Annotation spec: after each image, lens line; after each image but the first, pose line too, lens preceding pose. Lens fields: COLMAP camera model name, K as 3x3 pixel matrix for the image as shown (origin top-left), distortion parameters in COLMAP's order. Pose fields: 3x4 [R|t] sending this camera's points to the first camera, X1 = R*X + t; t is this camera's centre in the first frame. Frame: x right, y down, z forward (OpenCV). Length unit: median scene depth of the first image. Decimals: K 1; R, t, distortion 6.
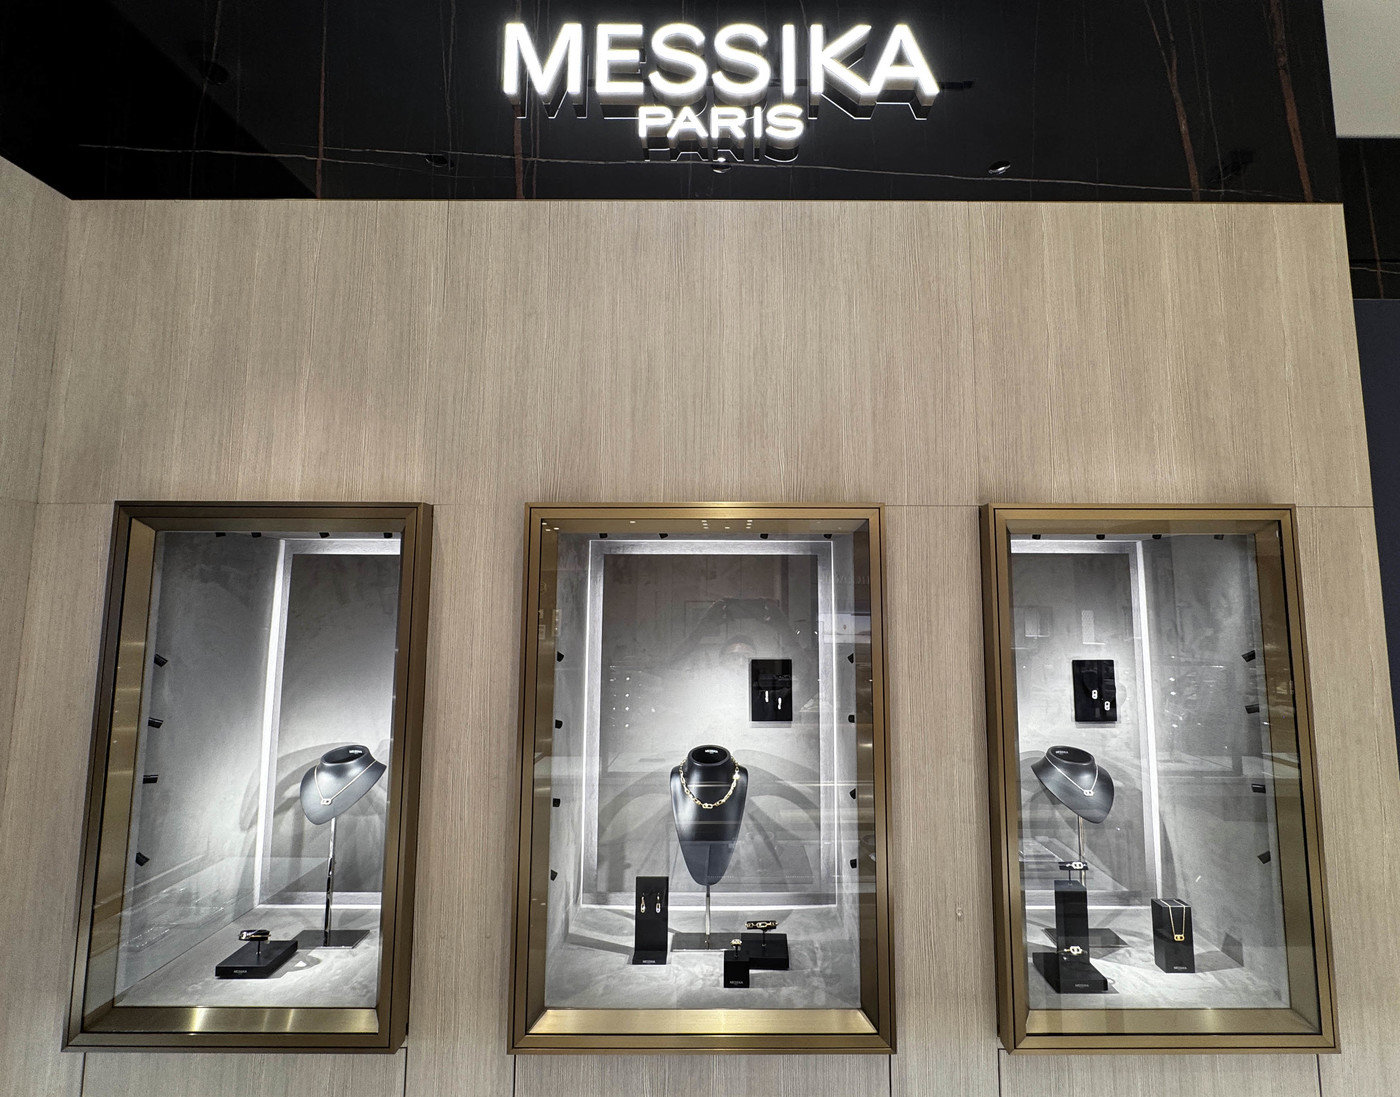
lens RADIAL K [[633.8, 0, 729.5], [0, 633.8, 542.6], [0, 0, 1]] dist [0.002538, -0.000287]
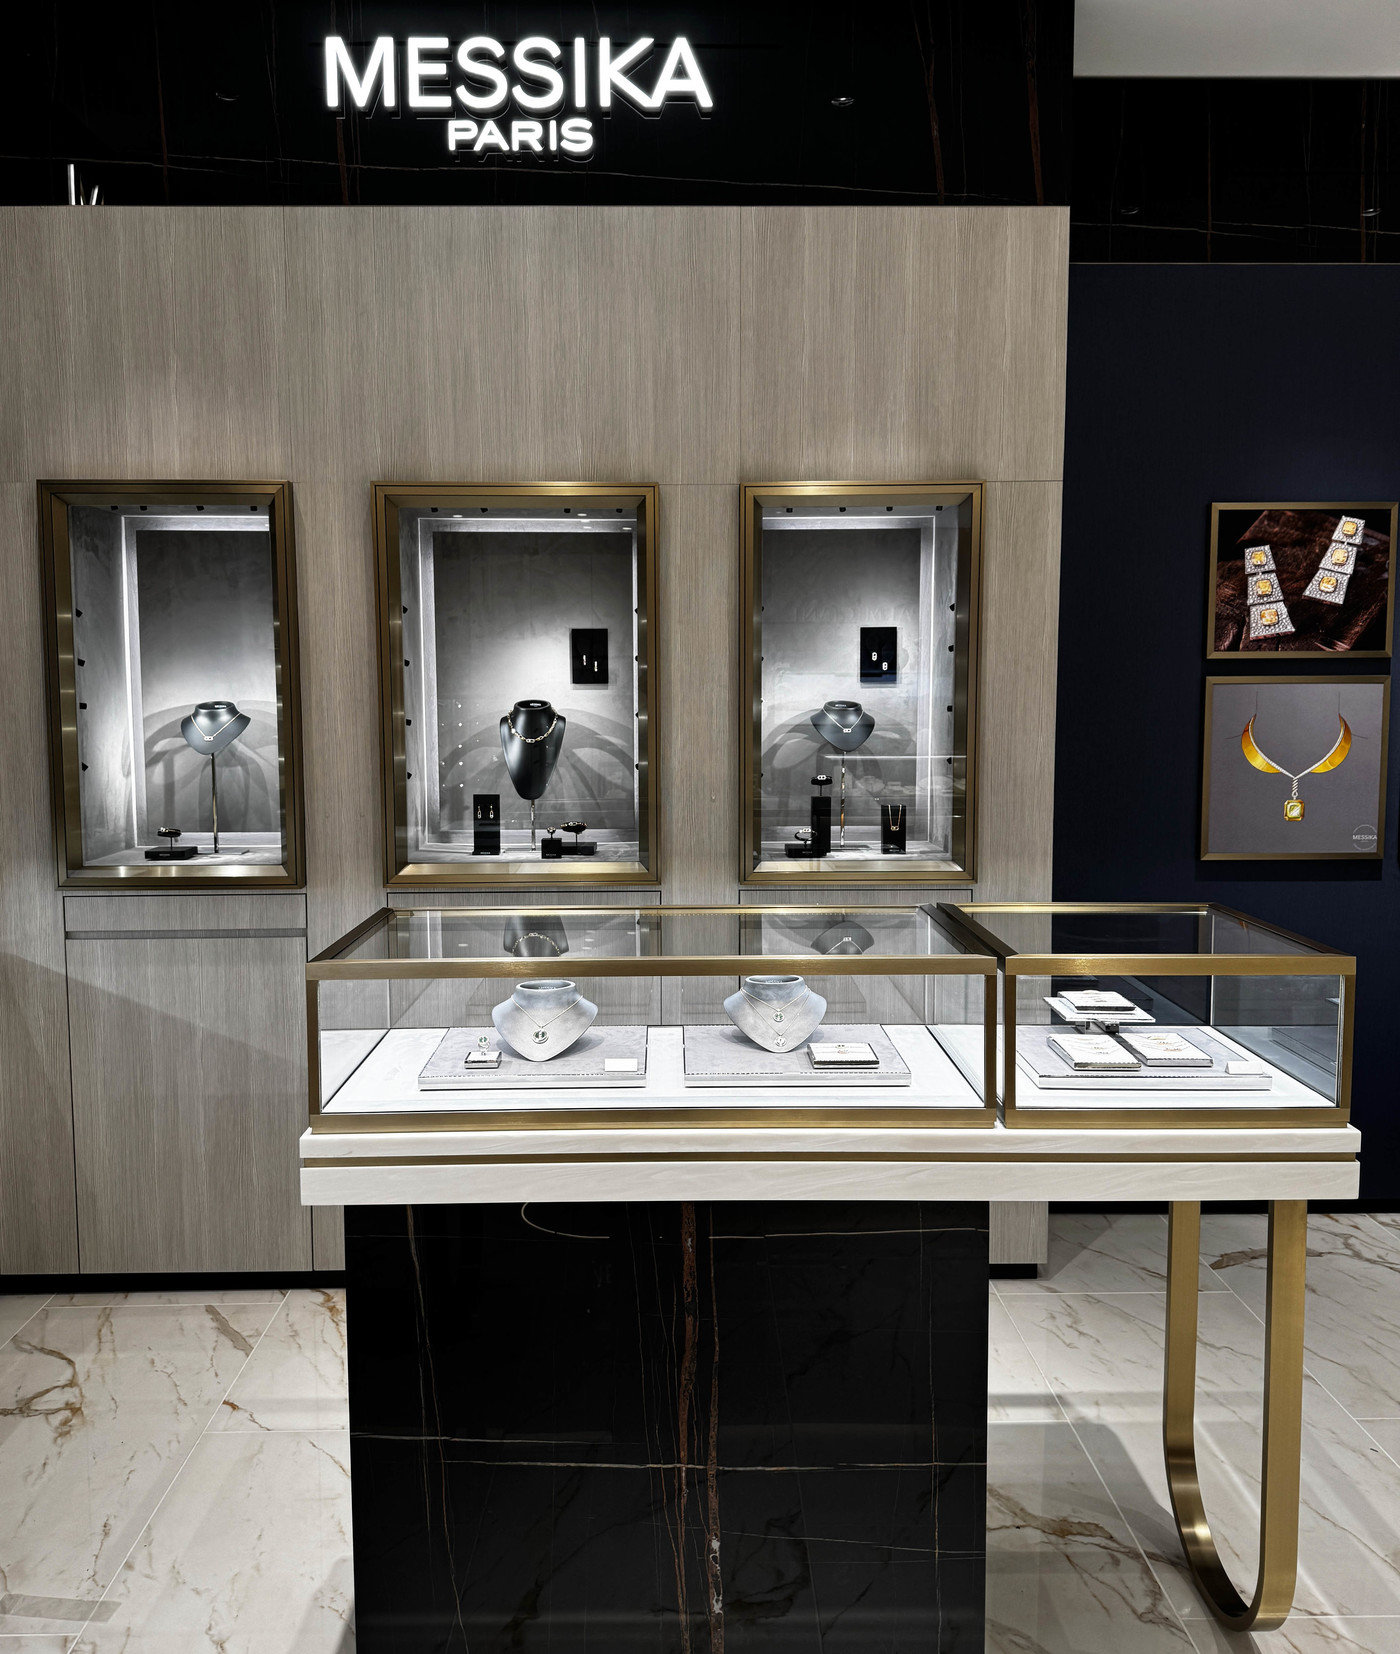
lens RADIAL K [[1366.7, 0, 698.9], [0, 1366.7, 829.9], [0, 0, 1]] dist [0.083707, -0.109152]
pose [[0.999904, -0.007889, 0.011391, 0.267172], [0.005662, 0.982955, 0.183761, 0.107462], [-0.012647, -0.183679, 0.982905, -1.670718]]
